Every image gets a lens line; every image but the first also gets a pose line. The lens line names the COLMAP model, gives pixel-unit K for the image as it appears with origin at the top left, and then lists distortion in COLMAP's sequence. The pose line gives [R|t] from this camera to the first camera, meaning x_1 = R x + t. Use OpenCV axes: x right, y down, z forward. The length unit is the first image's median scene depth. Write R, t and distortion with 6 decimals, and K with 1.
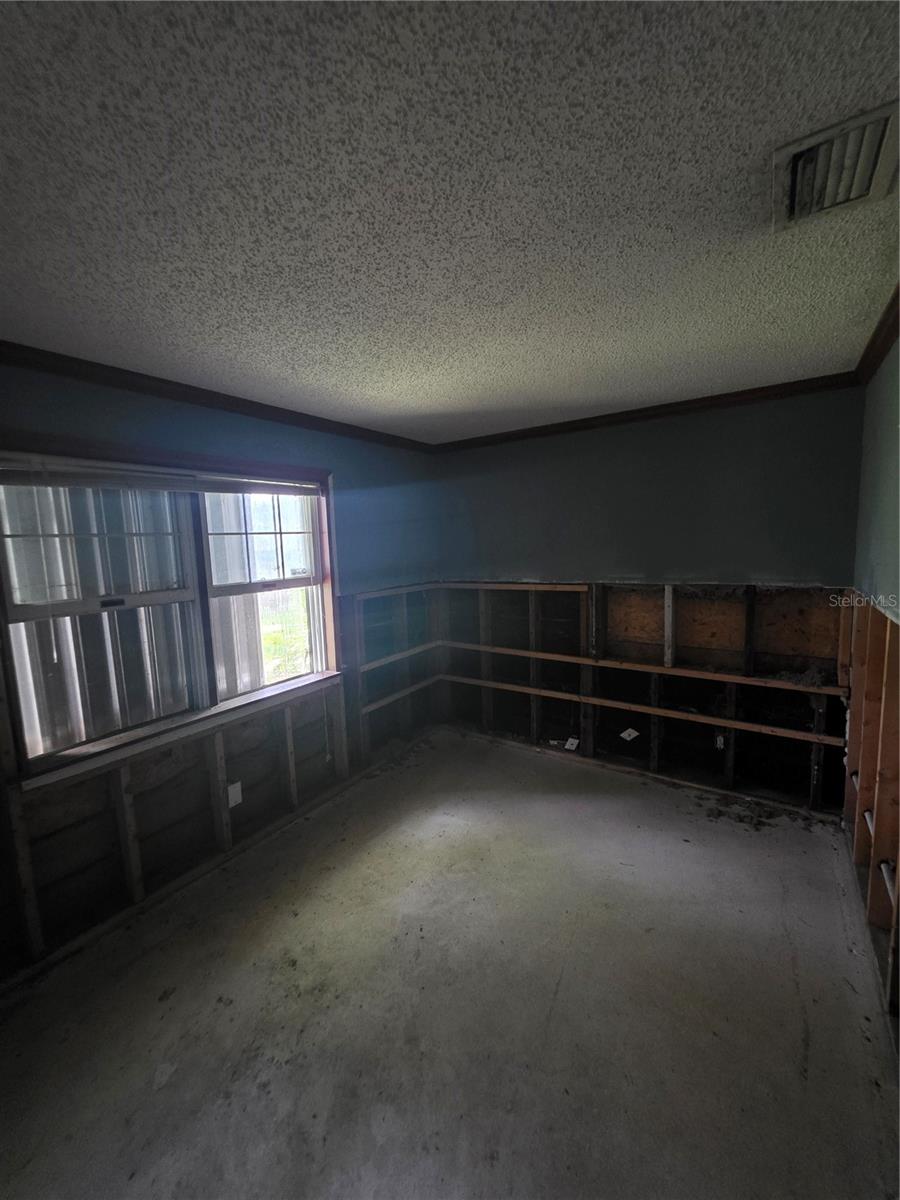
lens RADIAL K [[480.8, 0, 440.4], [0, 480.8, 598.5], [0, 0, 1]] dist [0.003698, -0.000647]
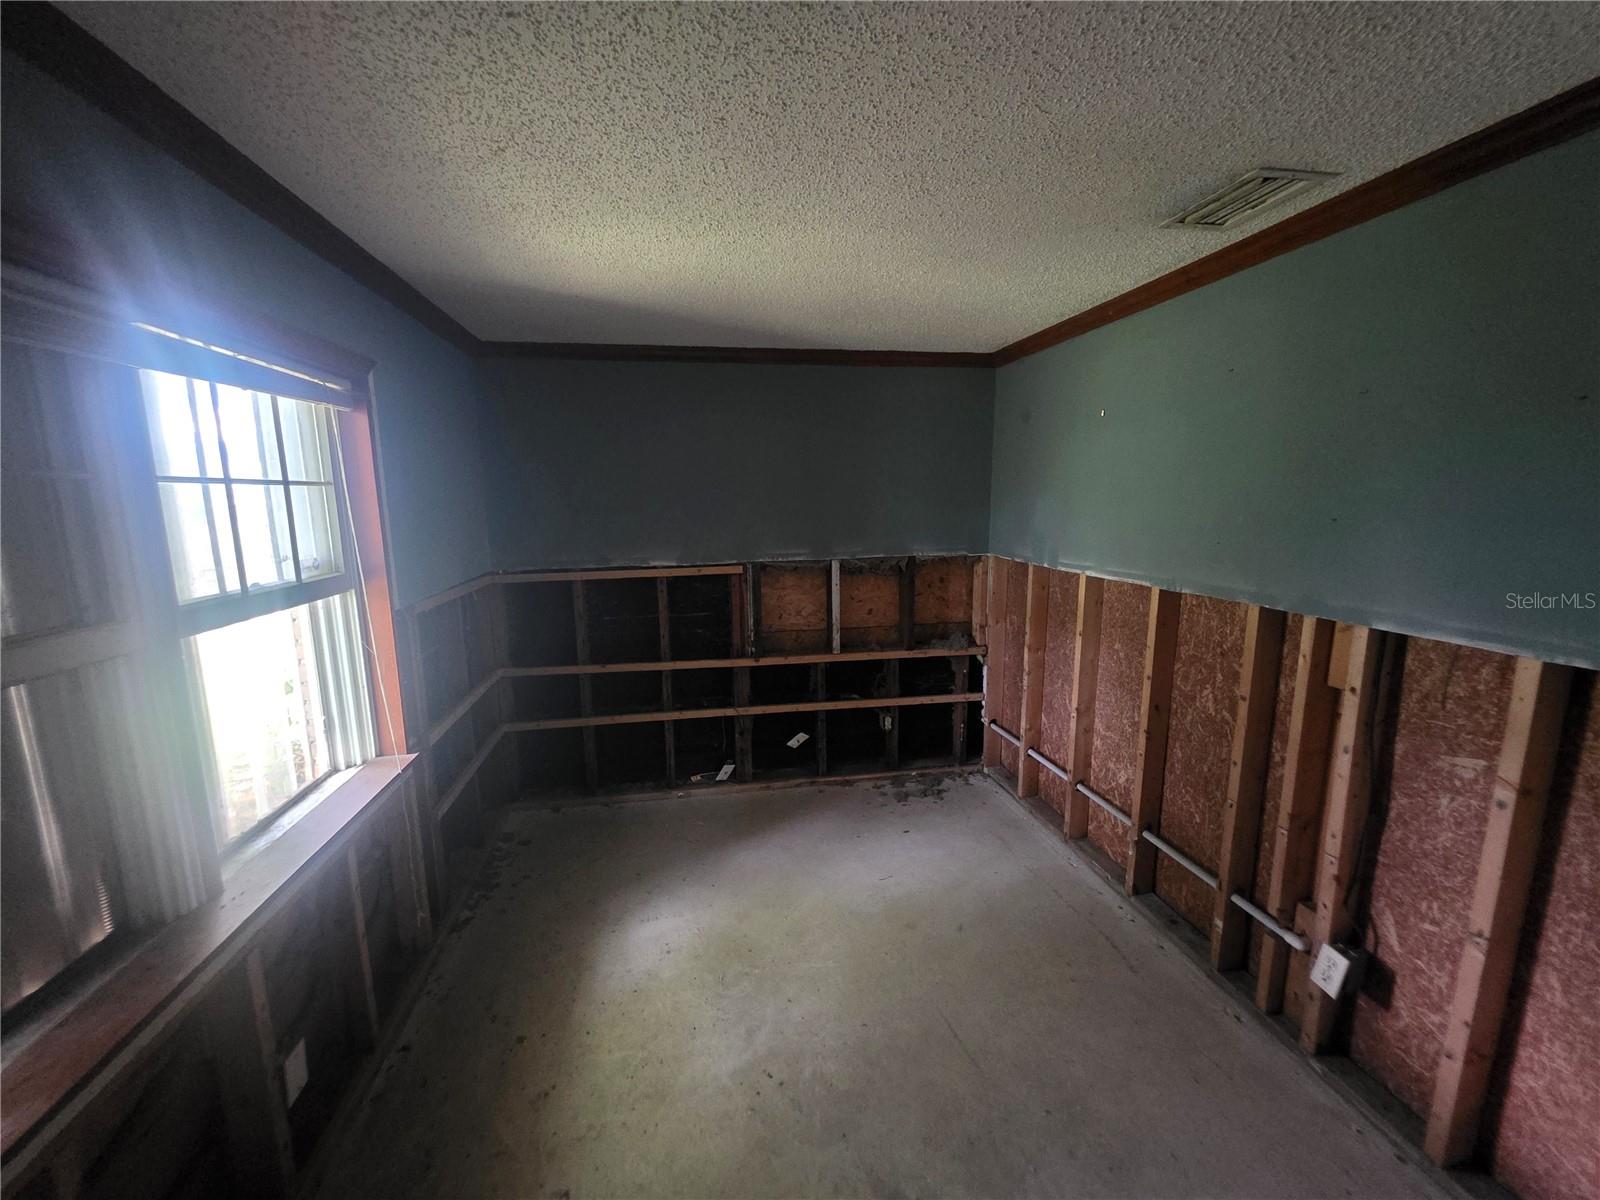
lens RADIAL K [[641.1, 0, 795.2], [0, 641.1, 606.6], [0, 0, 1]] dist [0.003698, -0.000647]
pose [[0.716367, -0.092741, 0.691532, -0.380182], [0.071176, 0.995670, 0.059796, -0.018295], [-0.694084, 0.006385, 0.719866, 0.204093]]
